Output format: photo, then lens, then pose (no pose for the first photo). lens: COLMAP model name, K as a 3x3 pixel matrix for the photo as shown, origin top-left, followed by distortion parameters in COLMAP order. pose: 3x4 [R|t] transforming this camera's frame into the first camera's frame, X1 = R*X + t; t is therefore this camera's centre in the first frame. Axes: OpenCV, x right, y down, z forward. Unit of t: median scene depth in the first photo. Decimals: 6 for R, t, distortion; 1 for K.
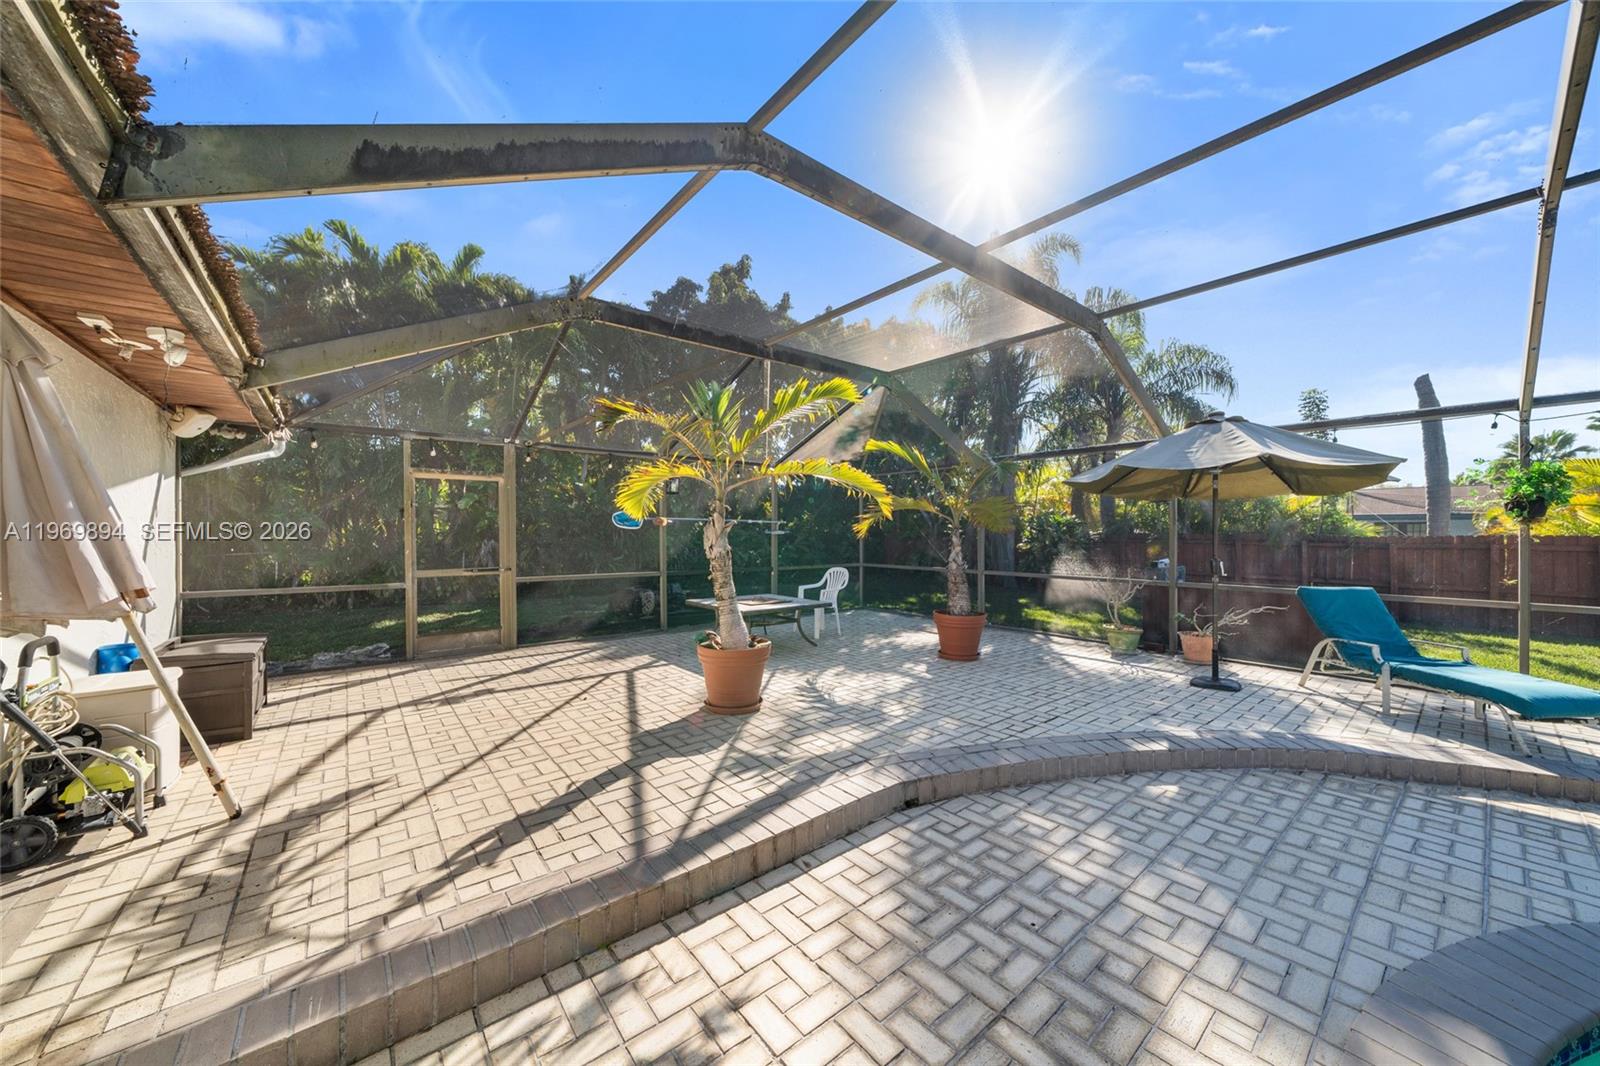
lens RADIAL K [[553.8, 0, 801.1], [0, 553.8, 531.7], [0, 0, 1]] dist [-0.002098, 0.000004]
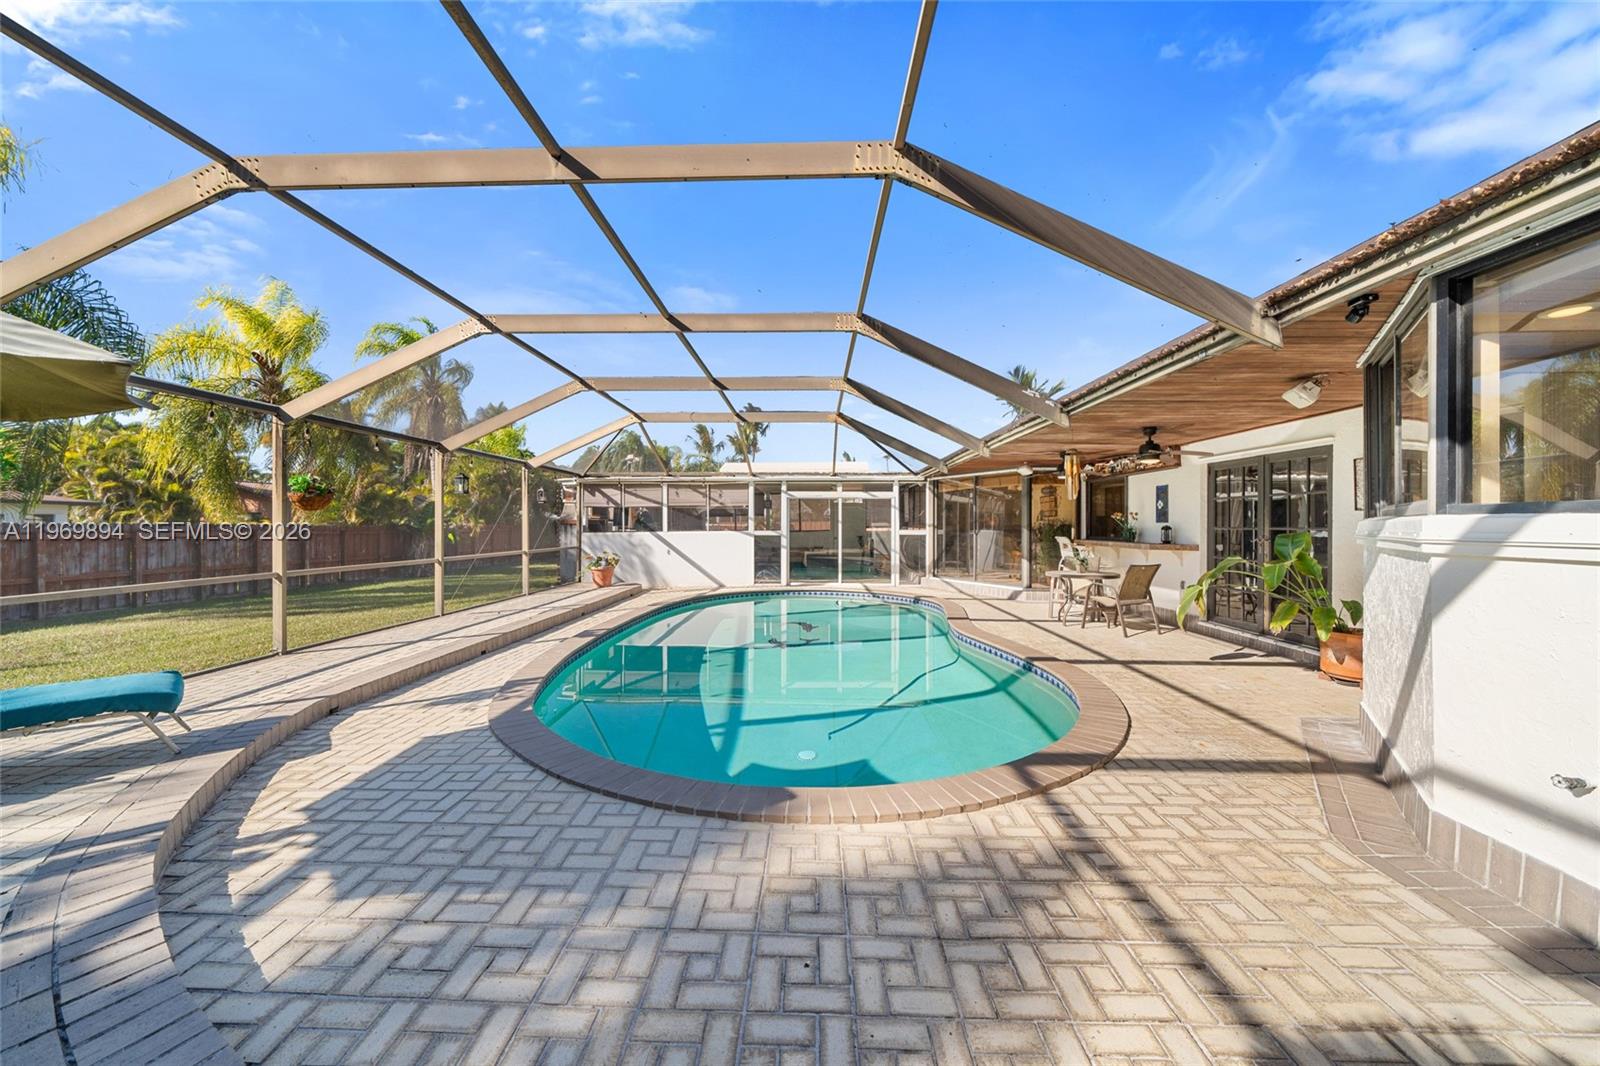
lens RADIAL K [[553.8, 0, 803.3], [0, 553.8, 526.1], [0, 0, 1]] dist [-0.002098, 0.000004]
pose [[-0.752506, -0.005212, 0.658565, -0.093133], [-0.003062, 0.999986, 0.004415, 0.019804], [-0.658578, 0.001306, -0.752511, 1.130602]]
